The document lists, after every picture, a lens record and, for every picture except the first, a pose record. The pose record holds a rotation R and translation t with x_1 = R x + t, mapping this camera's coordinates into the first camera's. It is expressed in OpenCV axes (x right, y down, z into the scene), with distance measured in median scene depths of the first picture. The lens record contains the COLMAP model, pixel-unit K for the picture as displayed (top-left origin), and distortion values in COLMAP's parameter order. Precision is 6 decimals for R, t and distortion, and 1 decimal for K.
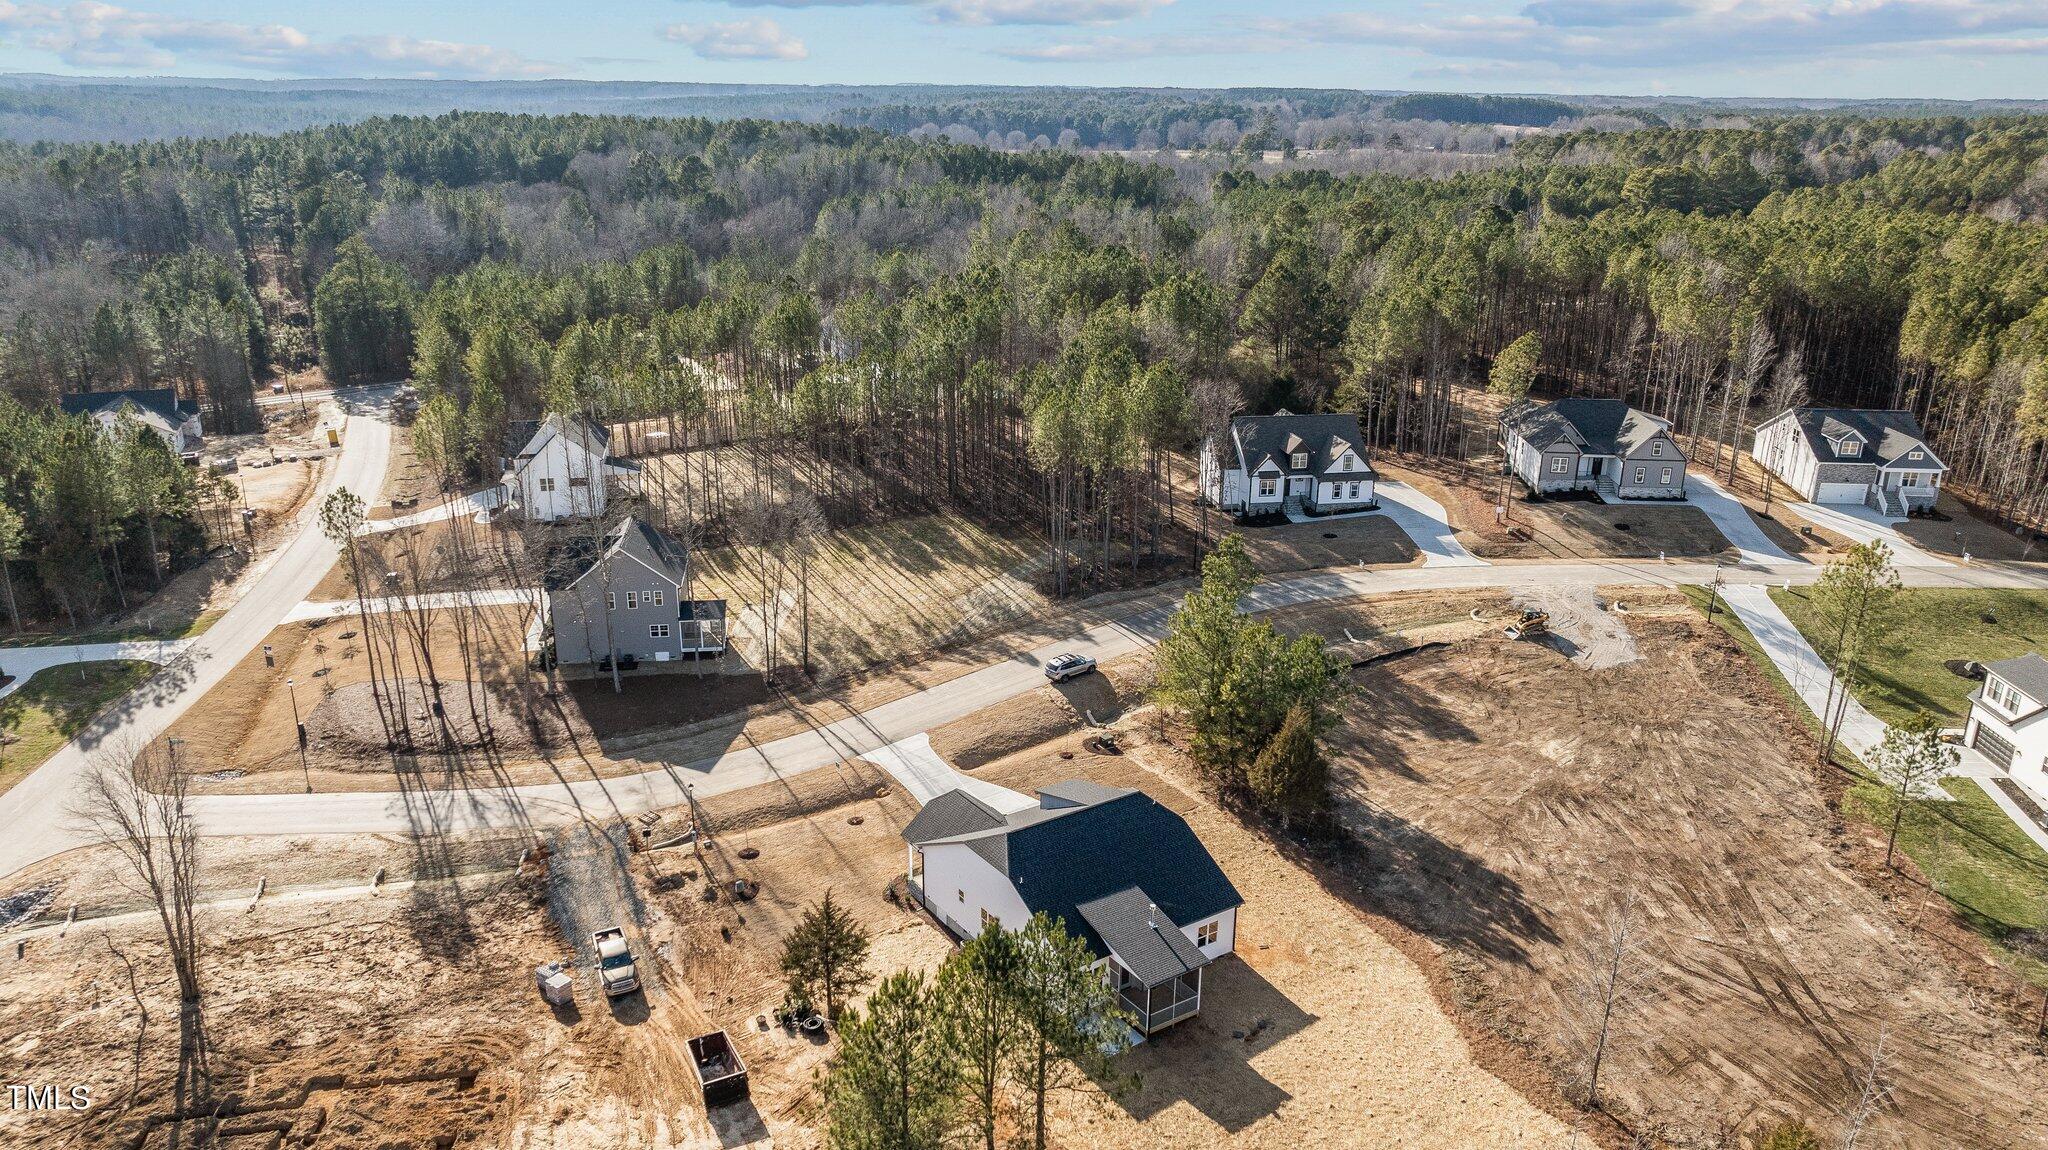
lens RADIAL K [[1385.9, 0, 1024.0], [0, 1385.9, 575.0], [0, 0, 1]] dist [-0.018431, -0.000617]
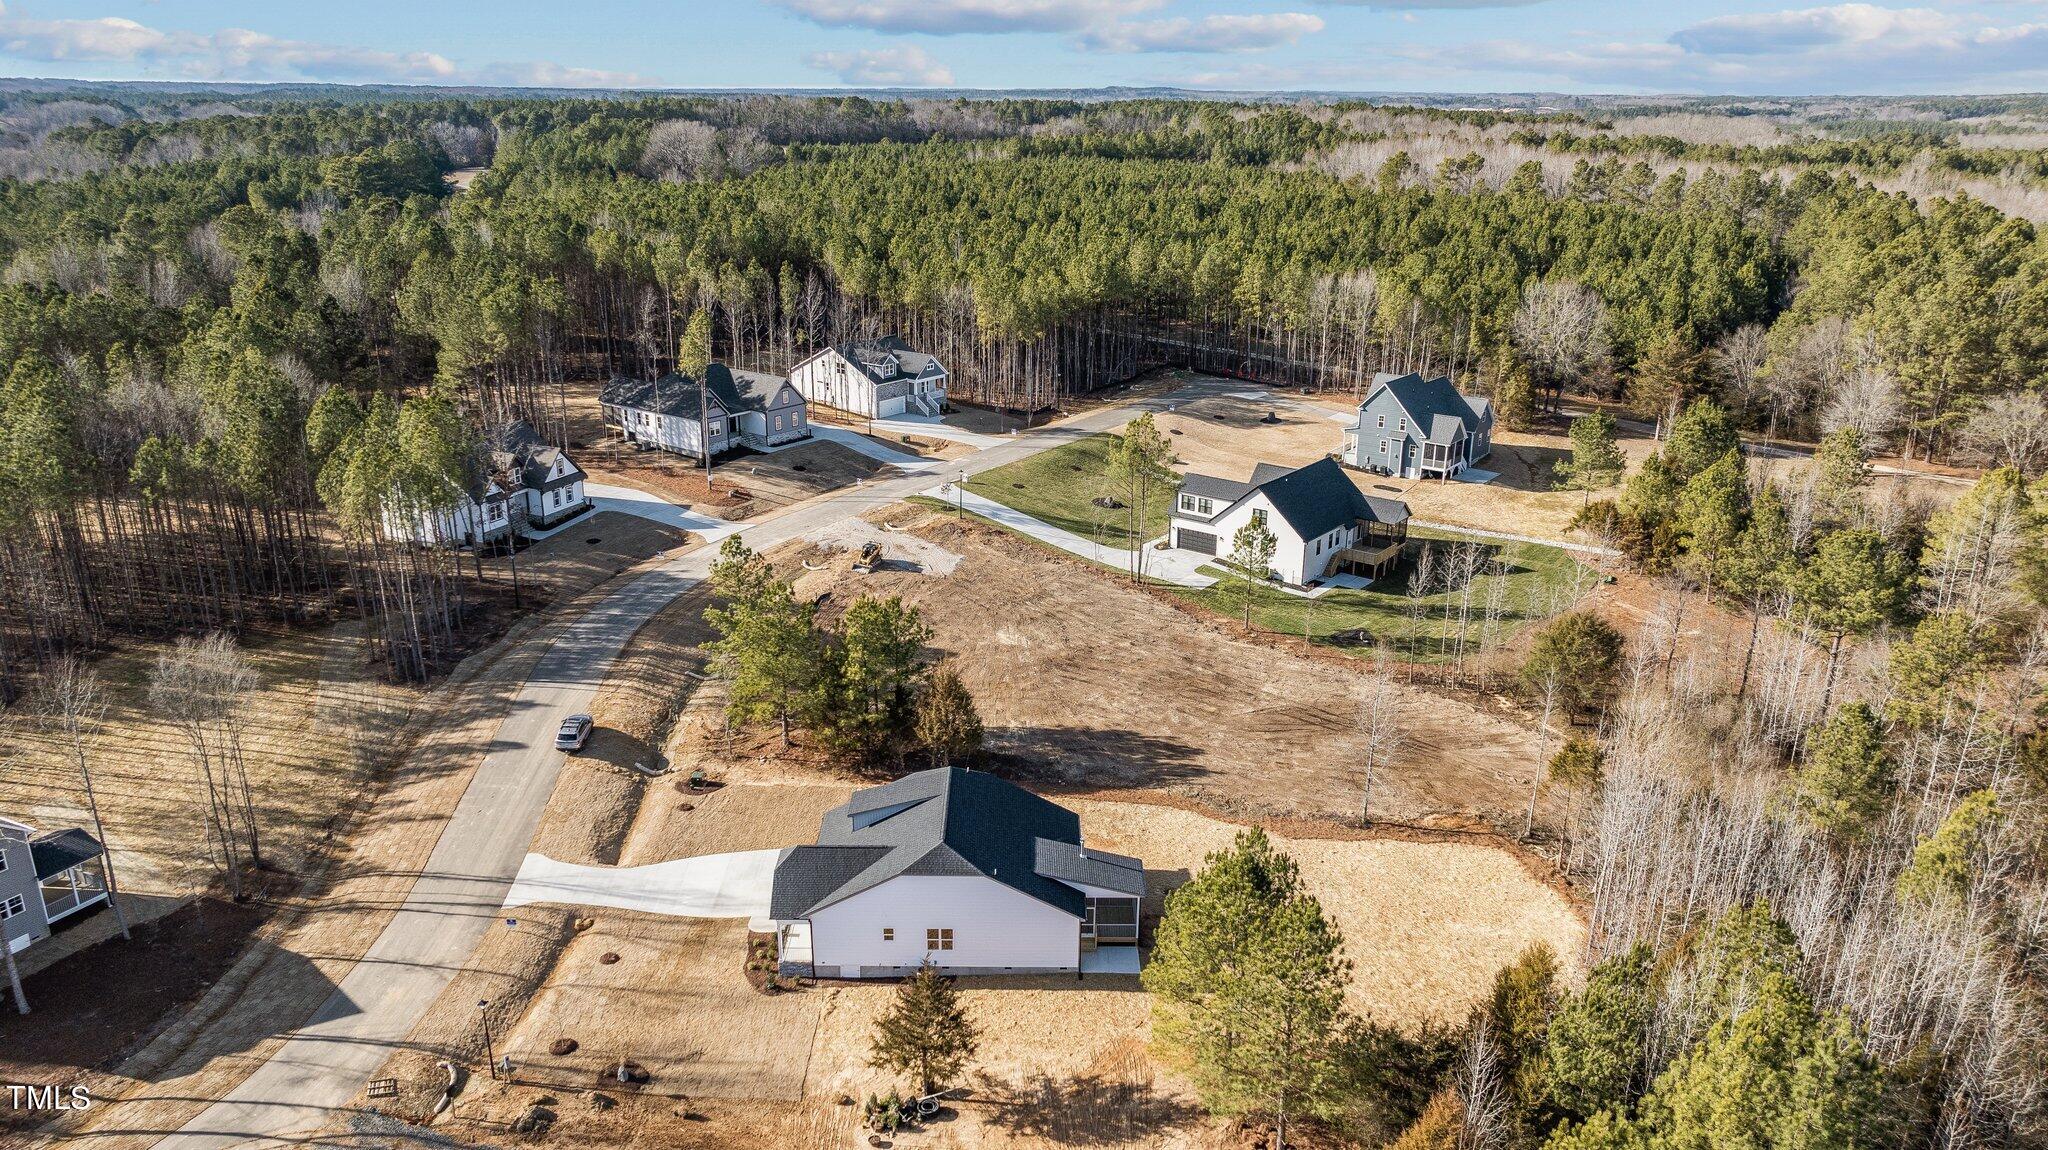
lens RADIAL K [[1374.1, 0, 1024.0], [0, 1374.1, 575.0], [0, 0, 1]] dist [0.004616, 0.002772]
pose [[0.599181, -0.273543, 0.752434, -0.366876], [0.264824, 0.954634, 0.136167, -0.063116], [-0.755547, 0.117674, 0.644439, 0.166242]]
